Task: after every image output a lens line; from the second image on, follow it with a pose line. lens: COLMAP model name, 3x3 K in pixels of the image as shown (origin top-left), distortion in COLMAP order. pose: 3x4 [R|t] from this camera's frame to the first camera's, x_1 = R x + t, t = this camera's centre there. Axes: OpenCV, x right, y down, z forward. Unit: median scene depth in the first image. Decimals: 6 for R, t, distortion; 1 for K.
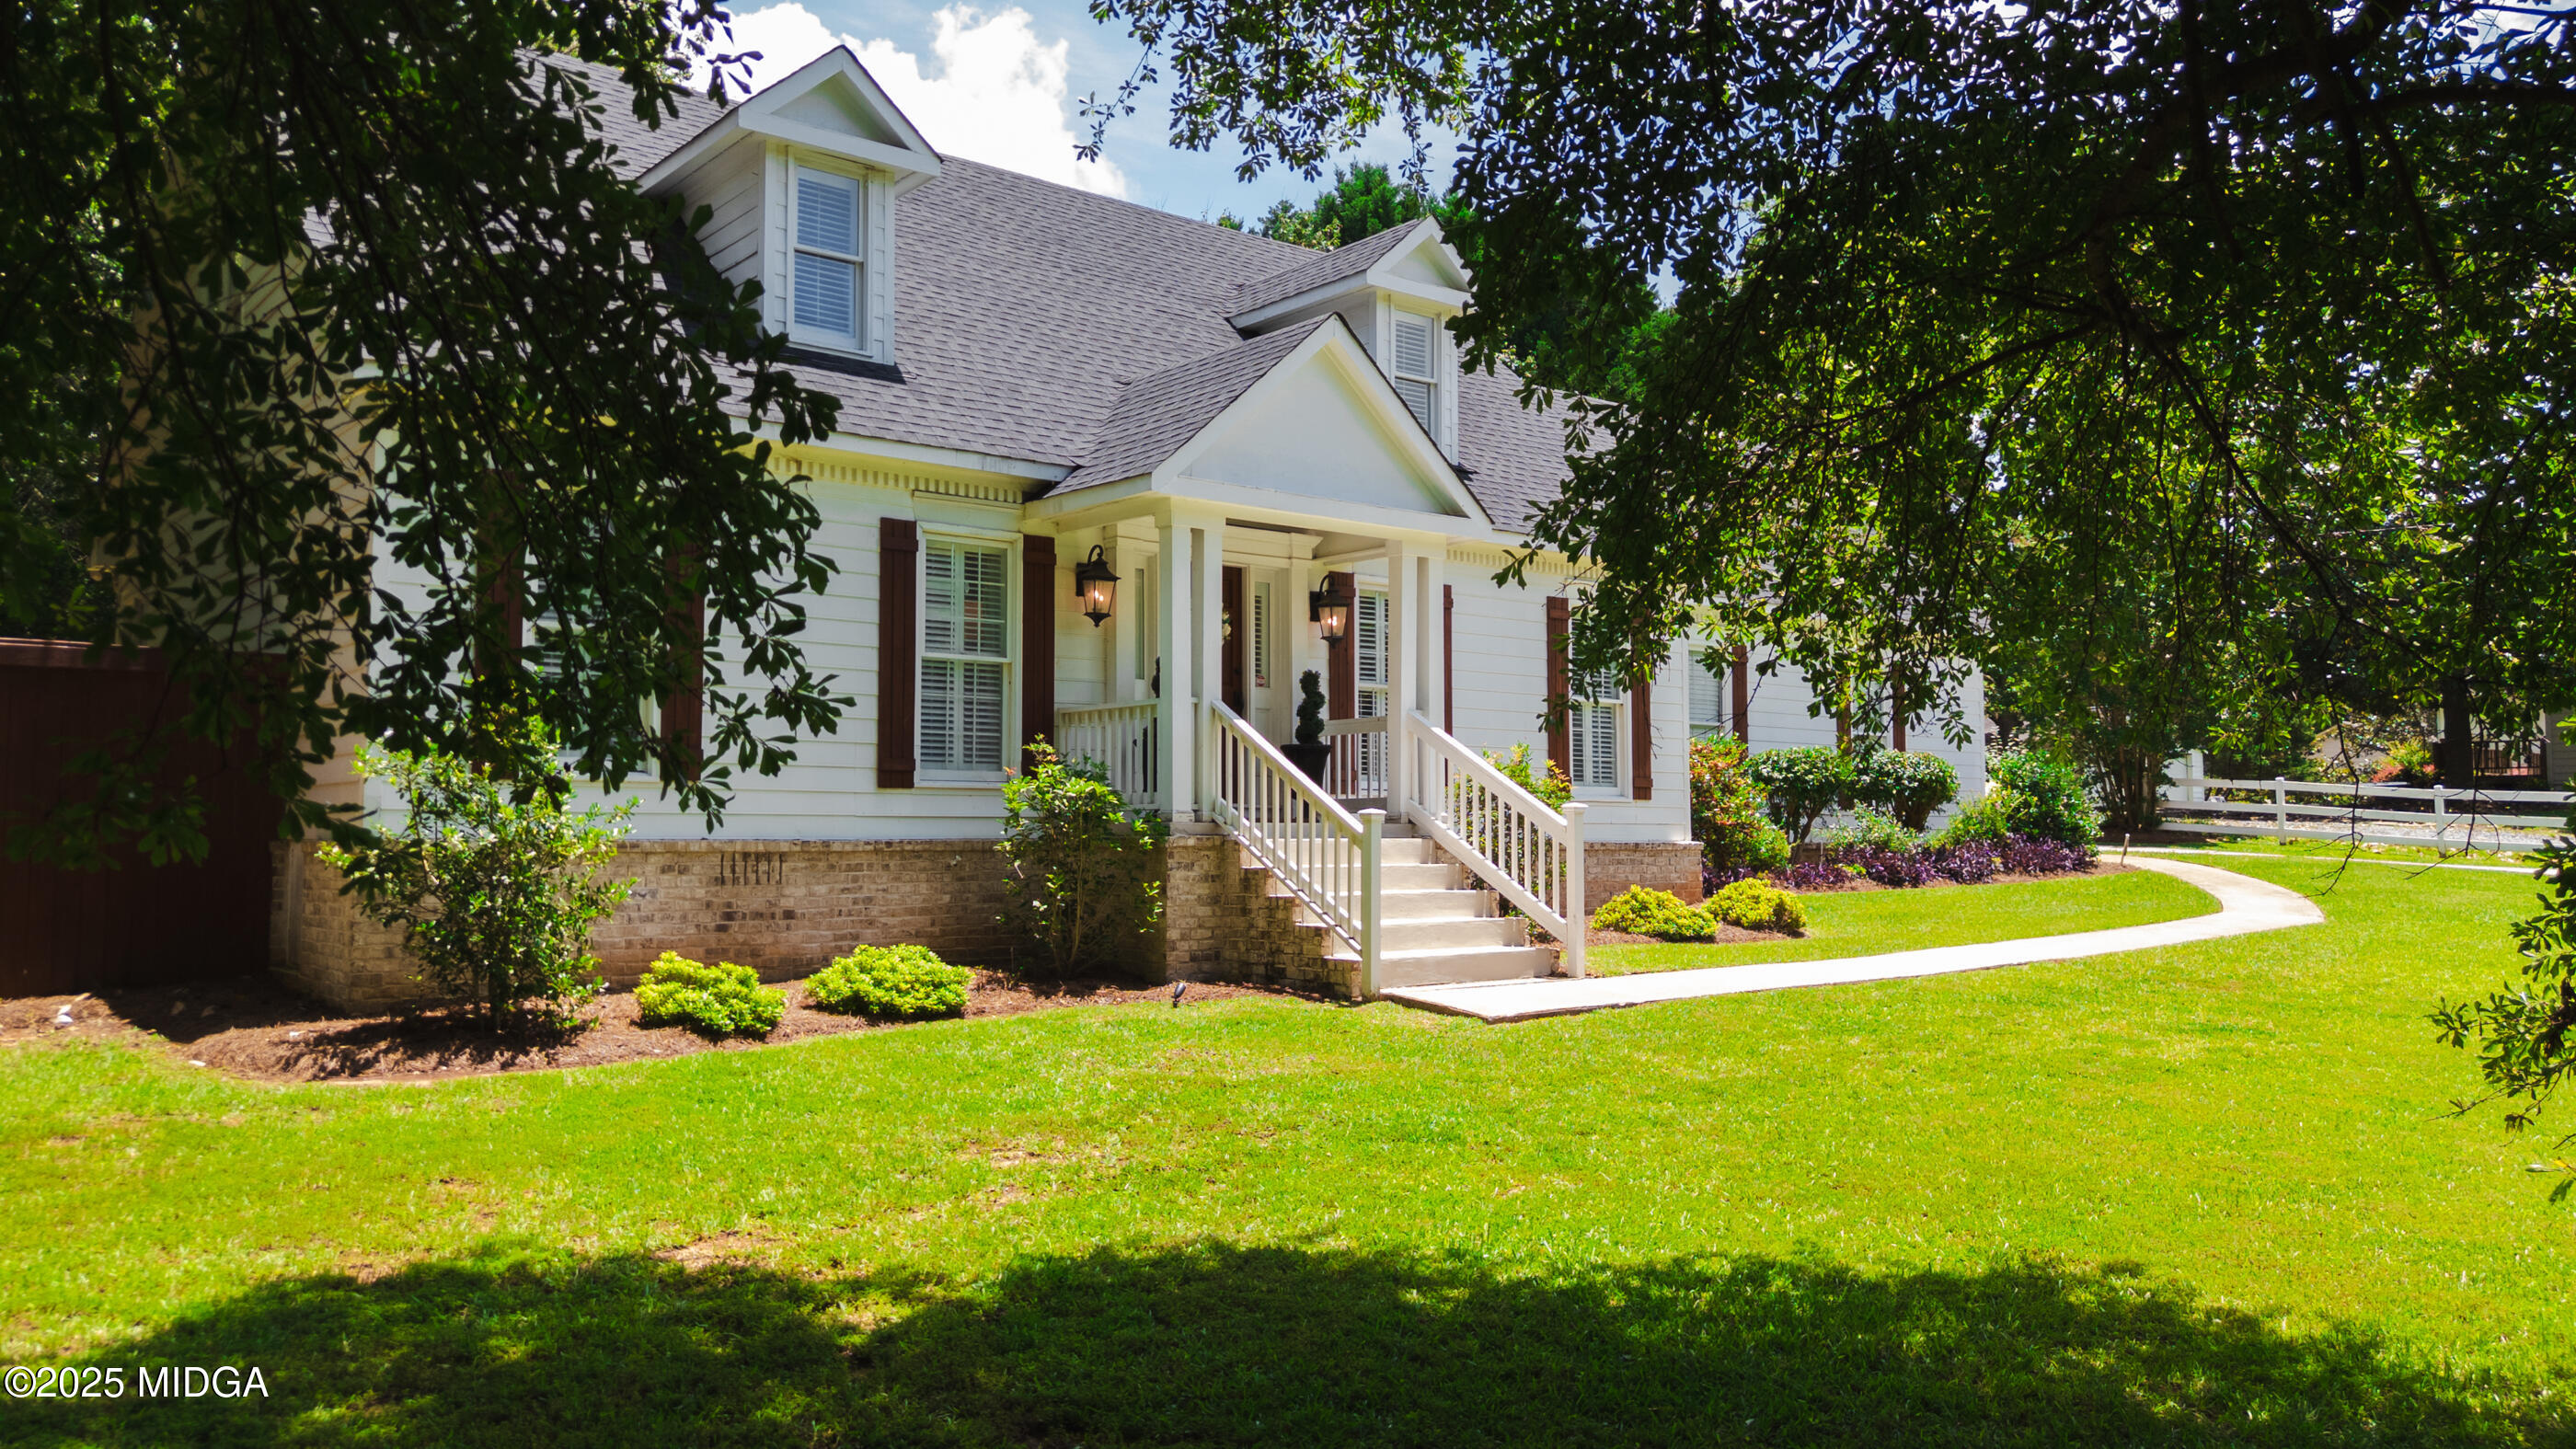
lens RADIAL K [[1908.9, 0, 1288.0], [0, 1908.9, 724.5], [0, 0, 1]] dist [0.042466, 0.000485]
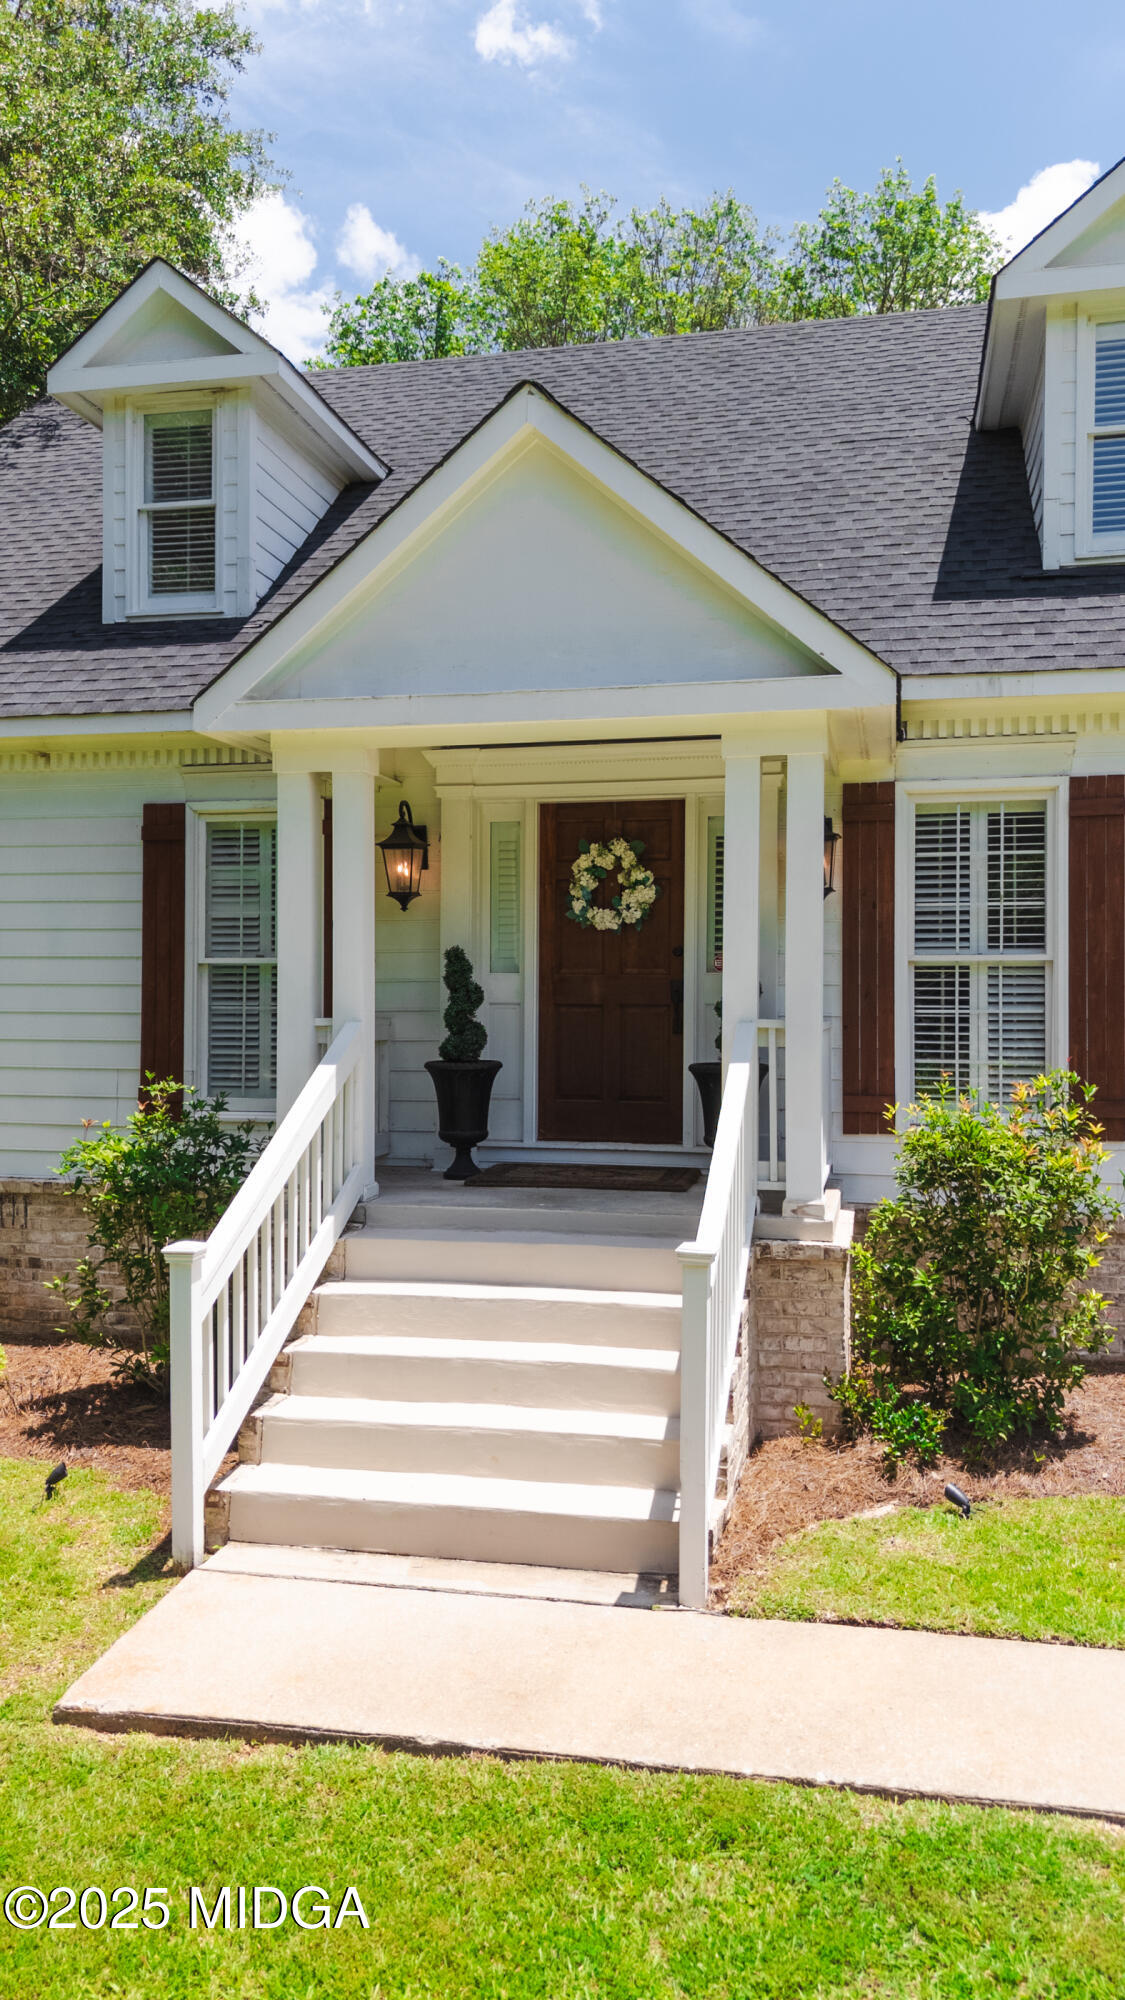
lens RADIAL K [[1467.8, 0, 562.5], [0, 1467.8, 1000.0], [0, 0, 1]] dist [0.112658, -0.151235]
pose [[0.607222, -0.000691, -0.794532, 0.410183], [0.047871, 0.998215, 0.035718, -0.034590], [0.793089, -0.059723, 0.606171, 0.708665]]
